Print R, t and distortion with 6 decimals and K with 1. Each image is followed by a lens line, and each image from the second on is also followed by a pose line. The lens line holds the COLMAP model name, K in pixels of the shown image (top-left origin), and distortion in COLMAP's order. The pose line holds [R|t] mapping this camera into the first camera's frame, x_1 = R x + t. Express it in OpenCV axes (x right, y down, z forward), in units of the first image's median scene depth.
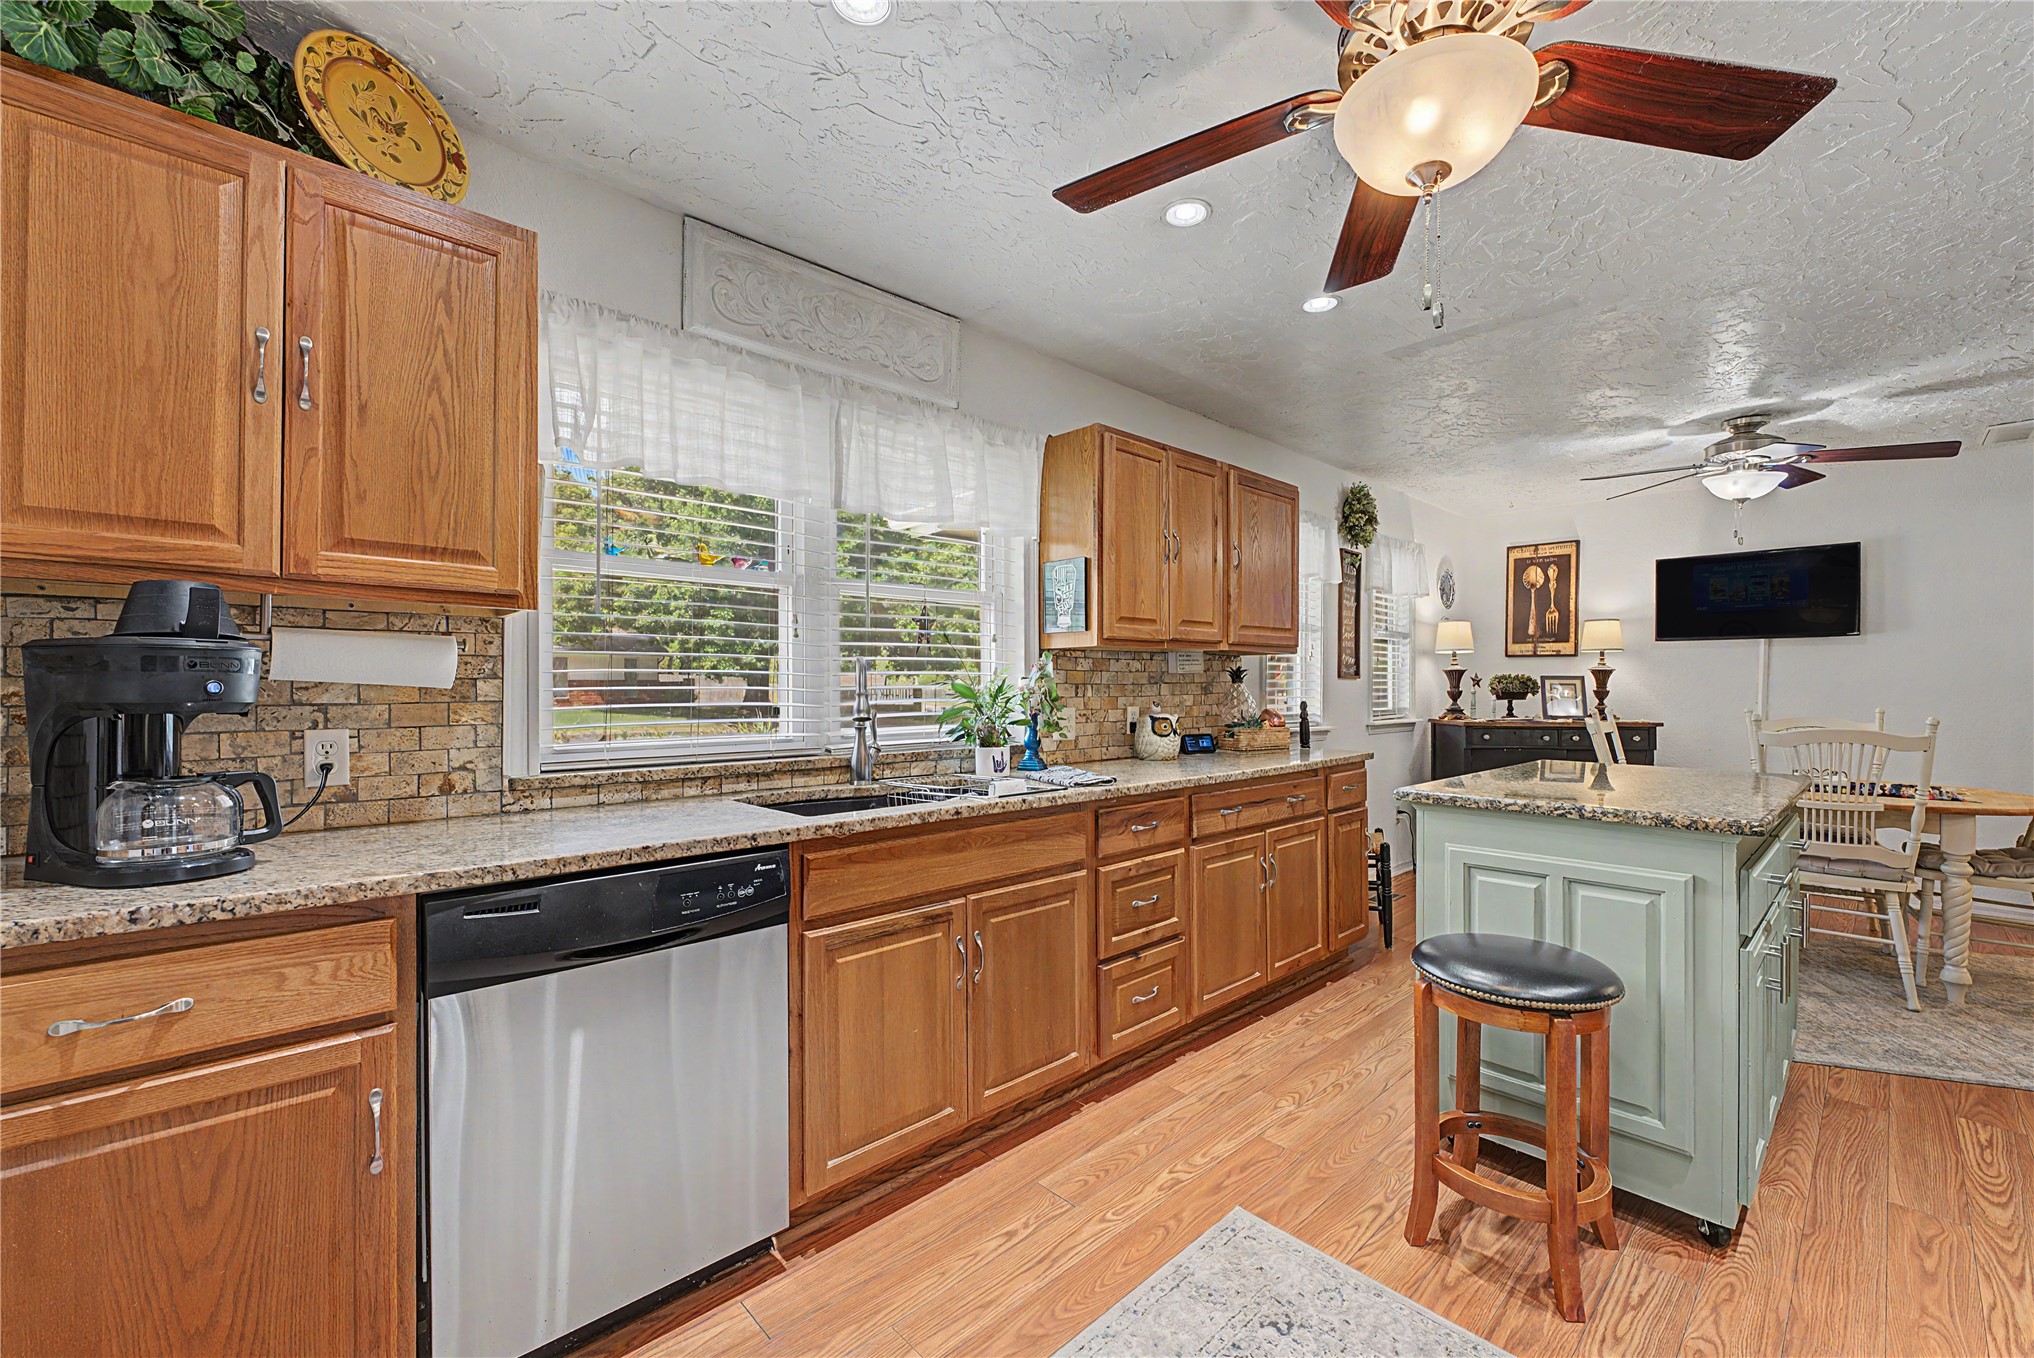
lens RADIAL K [[816.7, 0, 1021.8], [0, 816.7, 689.0], [0, 0, 1]] dist [0.003195, -0.000931]
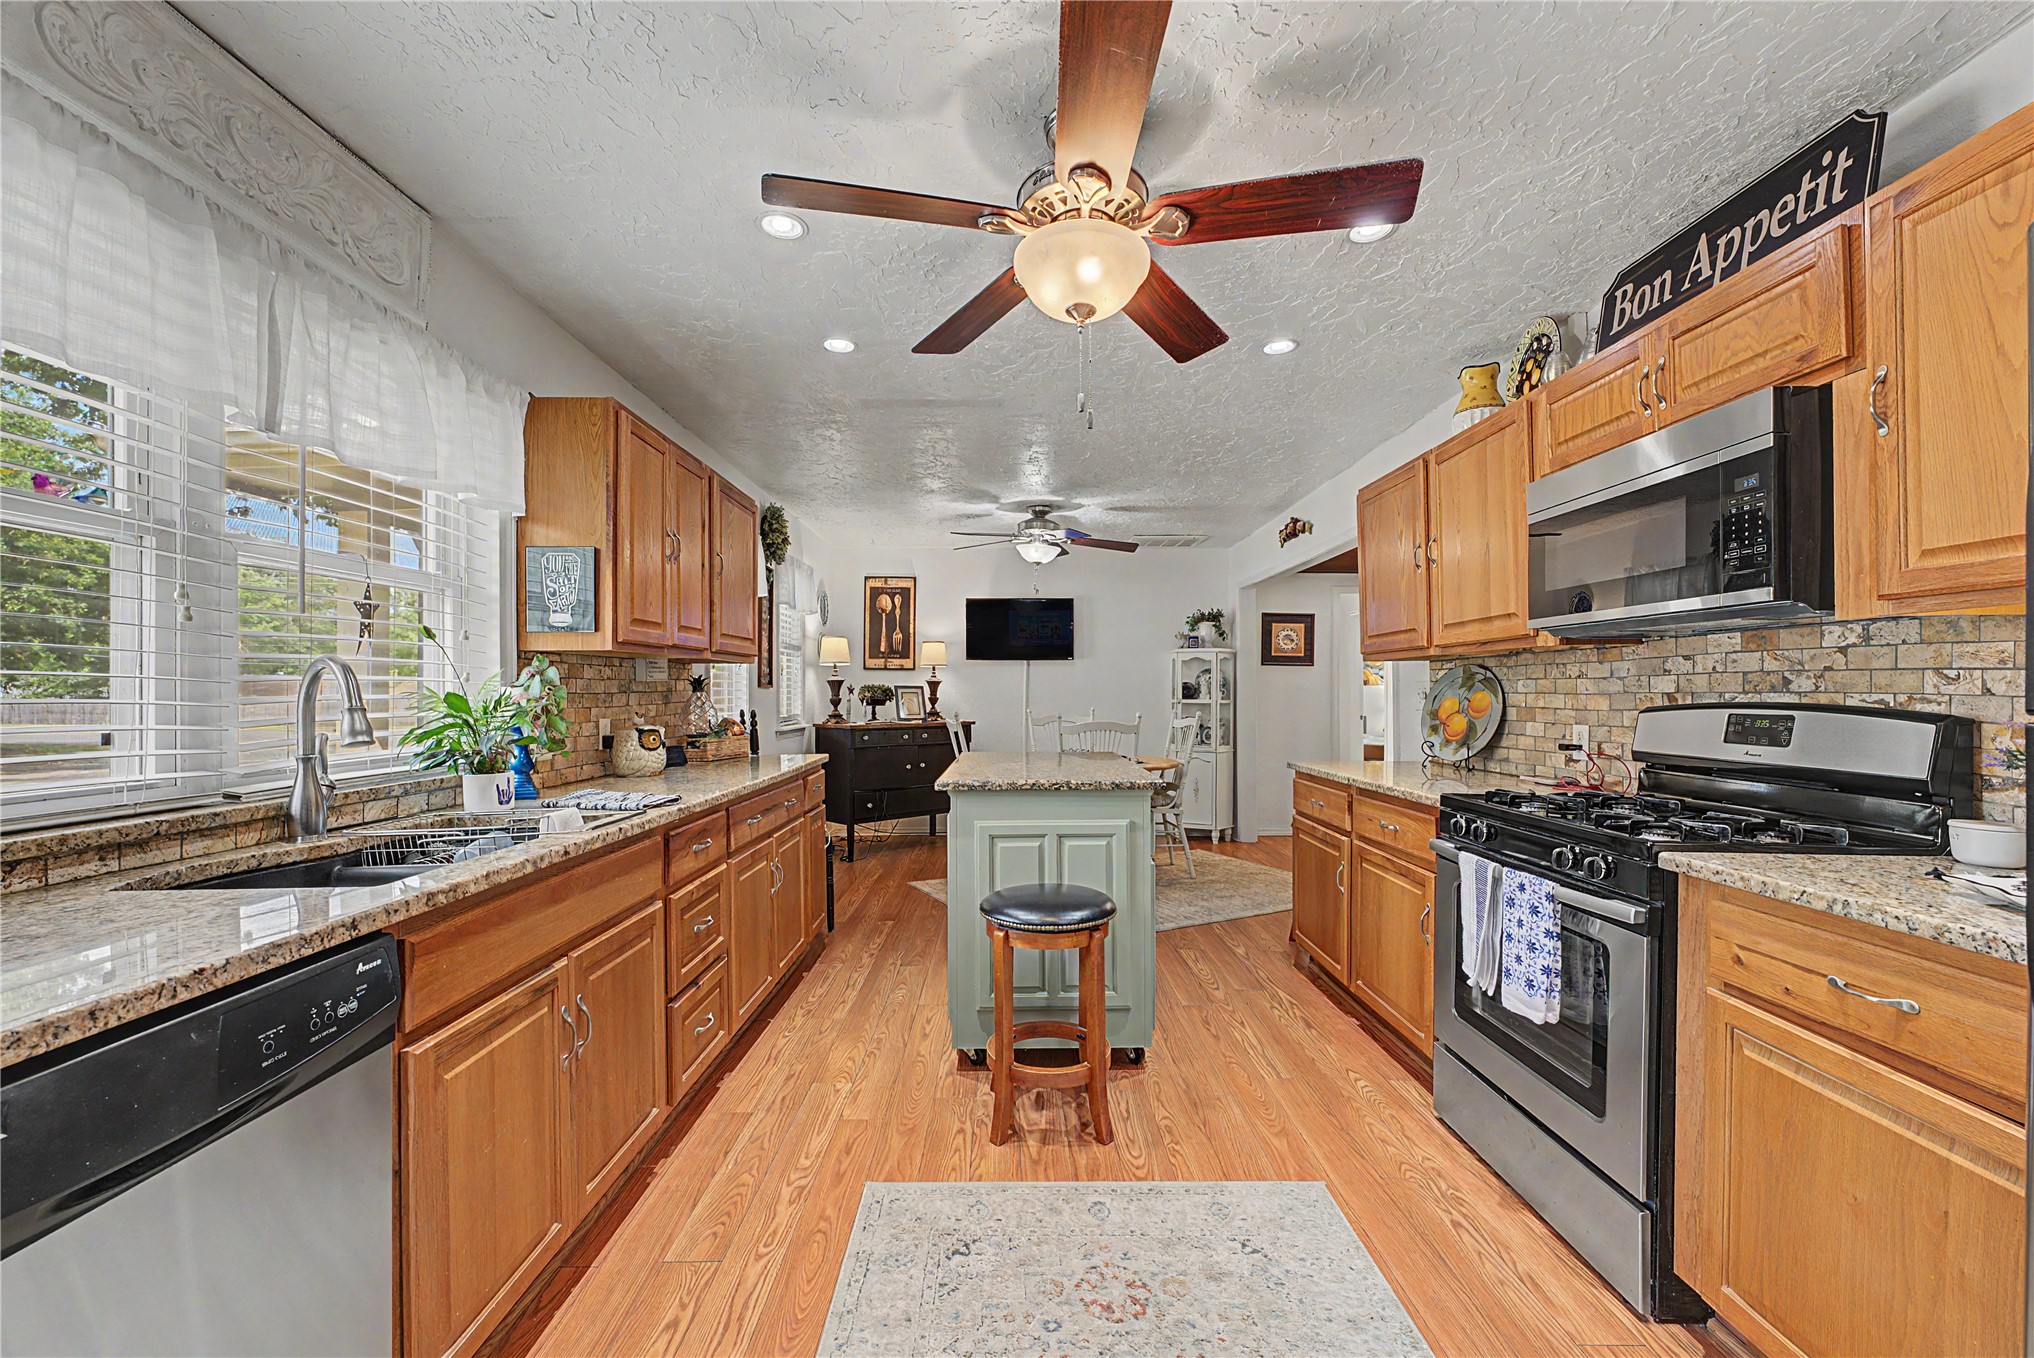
lens RADIAL K [[816.7, 0, 1016.3], [0, 816.7, 688.5], [0, 0, 1]] dist [0.003195, -0.000931]
pose [[0.676991, 0.001923, 0.735989, -0.280039], [0.006178, 0.999947, -0.008295, -0.001453], [-0.735966, 0.010163, 0.676943, 0.090498]]
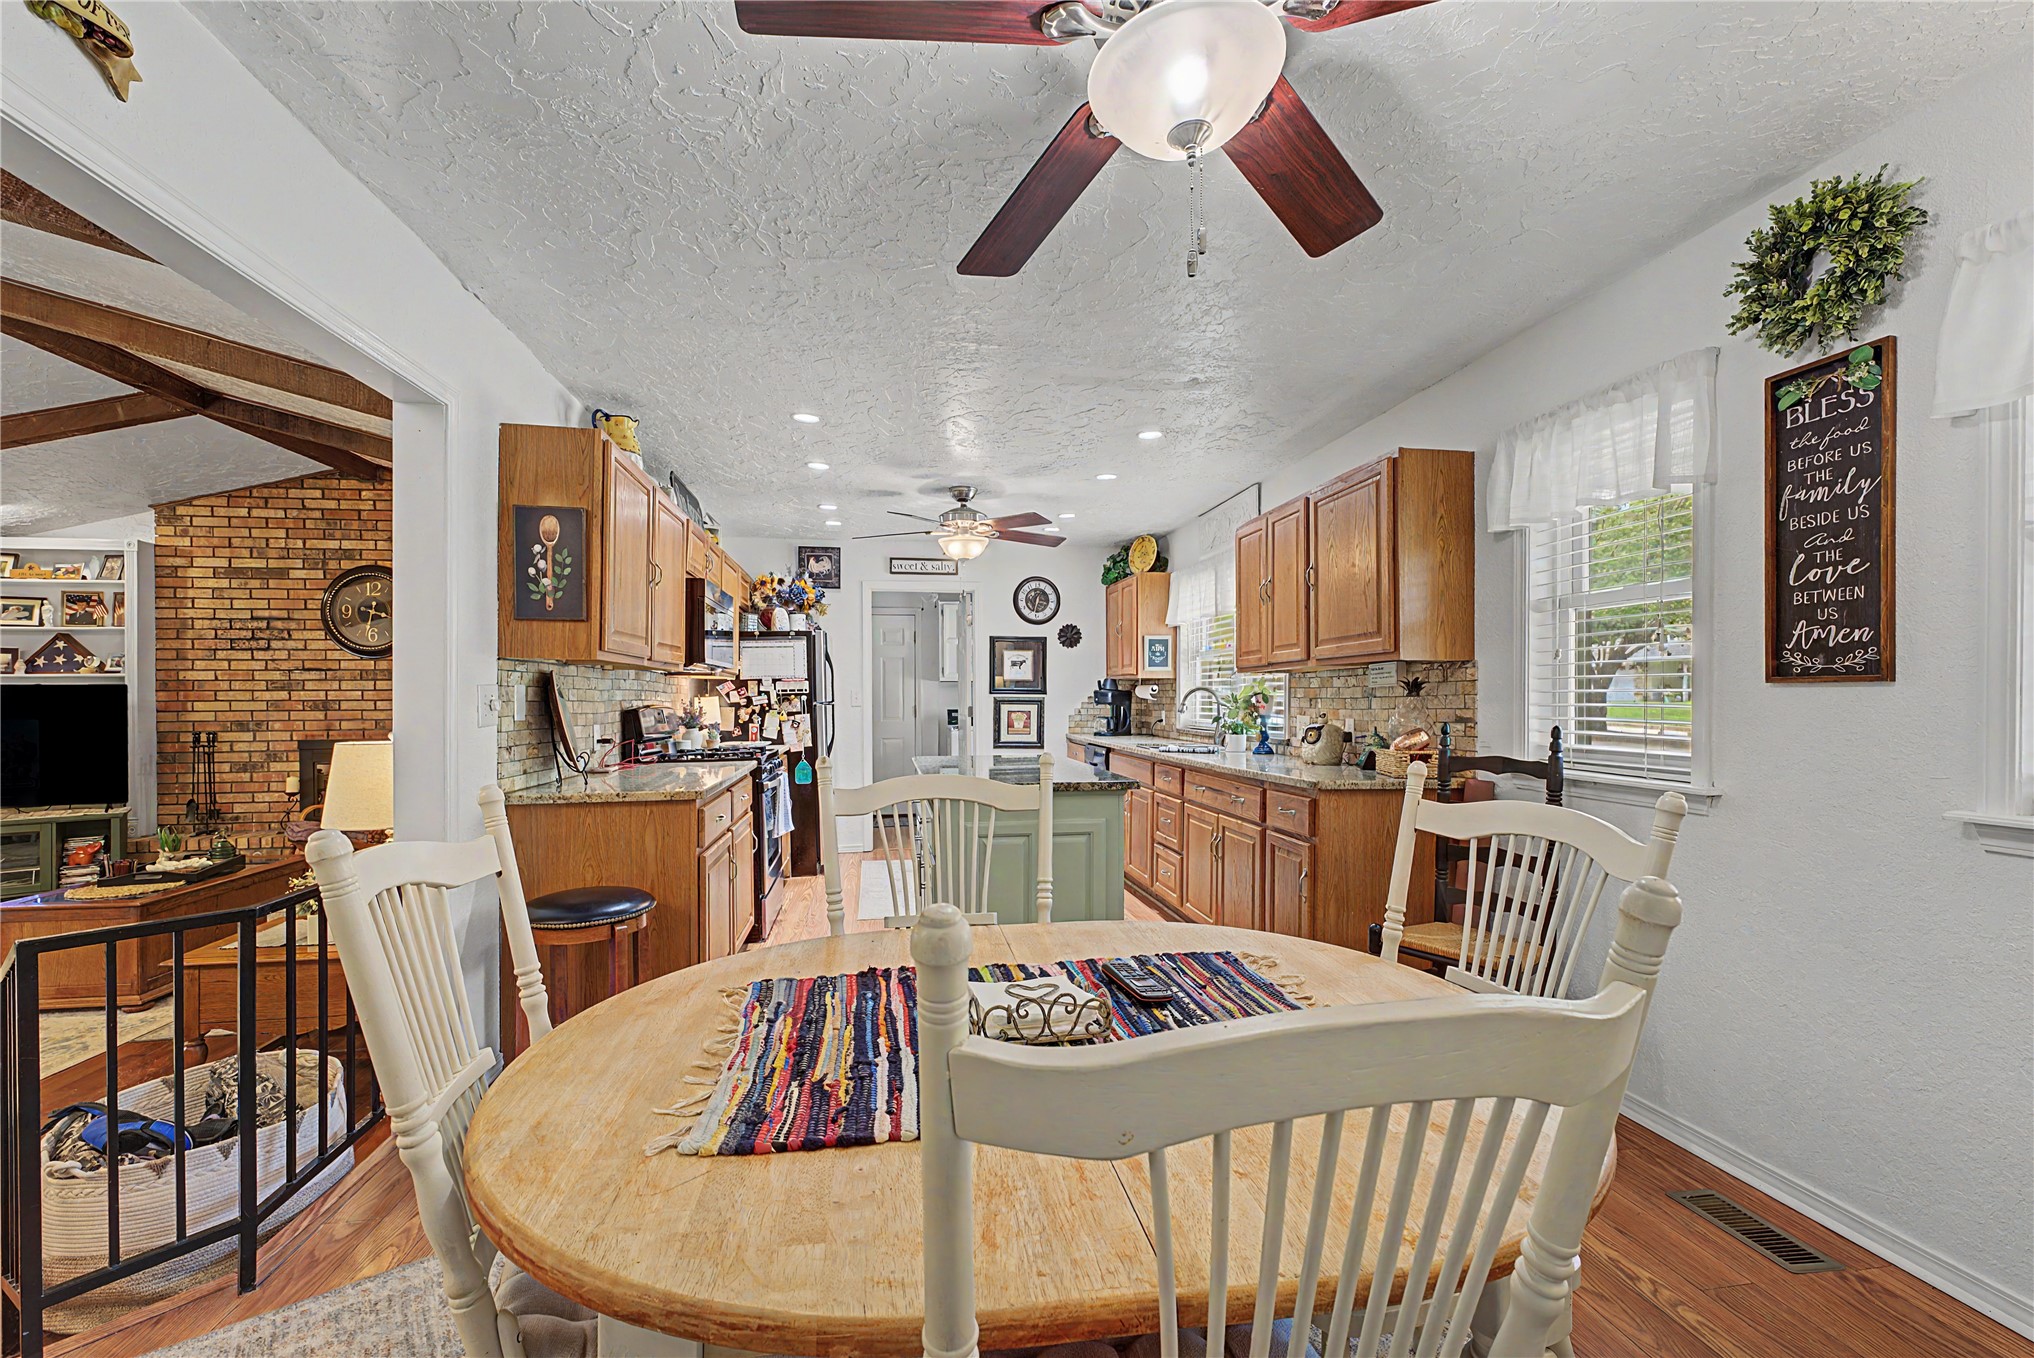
lens RADIAL K [[816.7, 0, 1016.9], [0, 816.7, 710.3], [0, 0, 1]] dist [0.003195, -0.000931]
pose [[-0.549797, 0.013052, -0.835196, 1.713371], [-0.002199, 0.999852, 0.017073, -0.009553], [0.835296, 0.011223, -0.549687, 1.608537]]
